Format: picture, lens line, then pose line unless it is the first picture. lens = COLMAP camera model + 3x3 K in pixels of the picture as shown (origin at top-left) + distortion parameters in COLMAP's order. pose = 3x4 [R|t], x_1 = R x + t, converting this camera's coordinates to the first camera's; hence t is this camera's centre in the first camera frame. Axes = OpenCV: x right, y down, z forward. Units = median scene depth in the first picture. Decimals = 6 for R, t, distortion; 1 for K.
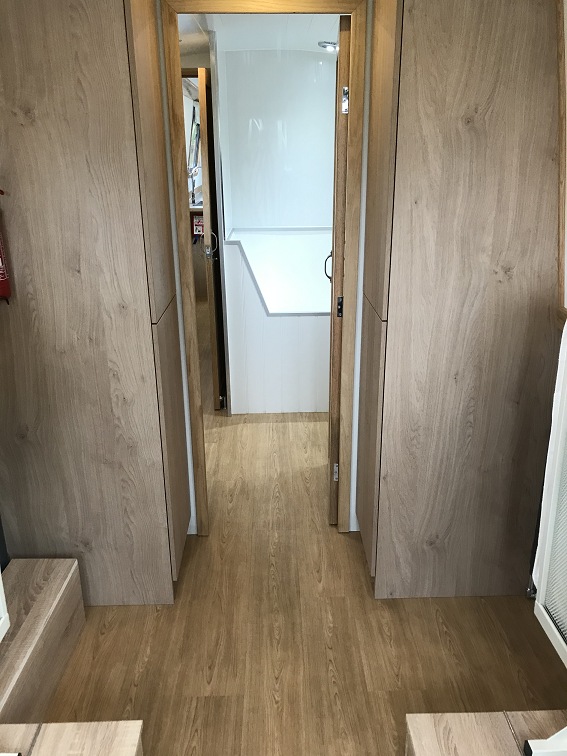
lens RADIAL K [[618.0, 0, 283.5], [0, 618.0, 378.0], [0, 0, 1]] dist [0.060738, -0.098345]
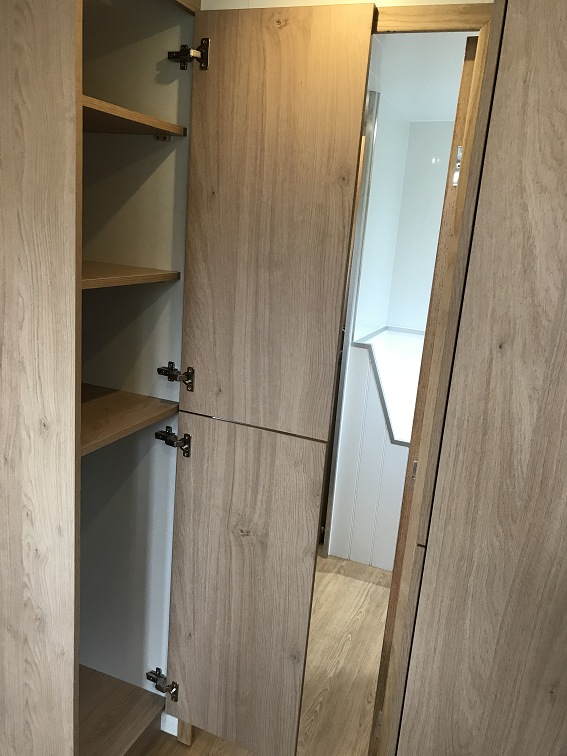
lens RADIAL K [[618.0, 0, 283.5], [0, 618.0, 378.0], [0, 0, 1]] dist [0.060738, -0.098345]
pose [[0.915381, 0.173204, -0.363427, 0.217852], [-0.217672, 0.972325, -0.084866, -0.156949], [0.338670, 0.156793, 0.927749, 0.419397]]
